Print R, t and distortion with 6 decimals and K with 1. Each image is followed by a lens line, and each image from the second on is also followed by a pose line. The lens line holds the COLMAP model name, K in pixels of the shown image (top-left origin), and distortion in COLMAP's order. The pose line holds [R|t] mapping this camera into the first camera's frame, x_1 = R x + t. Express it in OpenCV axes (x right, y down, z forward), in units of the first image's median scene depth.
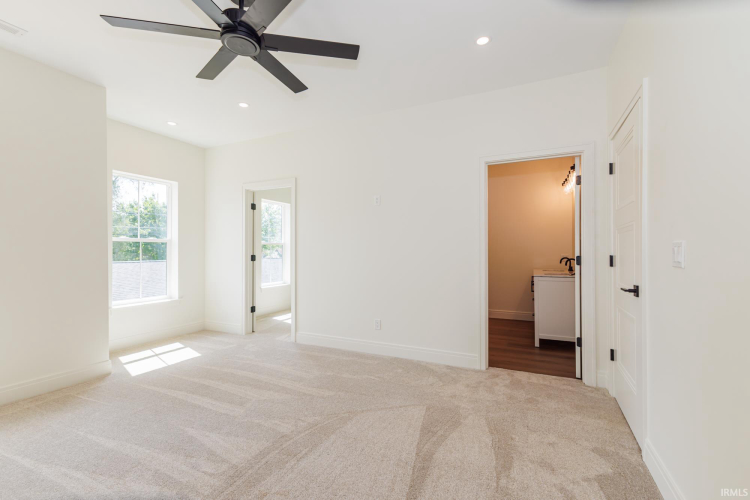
lens RADIAL K [[333.6, 0, 381.1], [0, 333.6, 247.5], [0, 0, 1]] dist [0.000685, -0.000574]
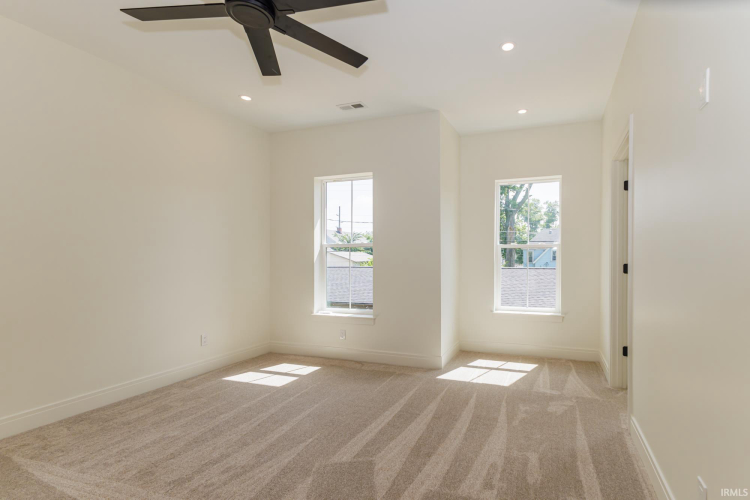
lens RADIAL K [[333.6, 0, 381.1], [0, 333.6, 247.5], [0, 0, 1]] dist [0.000685, -0.000574]
pose [[0.106994, -0.034628, -0.993656, 0.226458], [0.006143, 0.999397, -0.034167, 0.017767], [0.994241, -0.002448, 0.107142, 0.613309]]
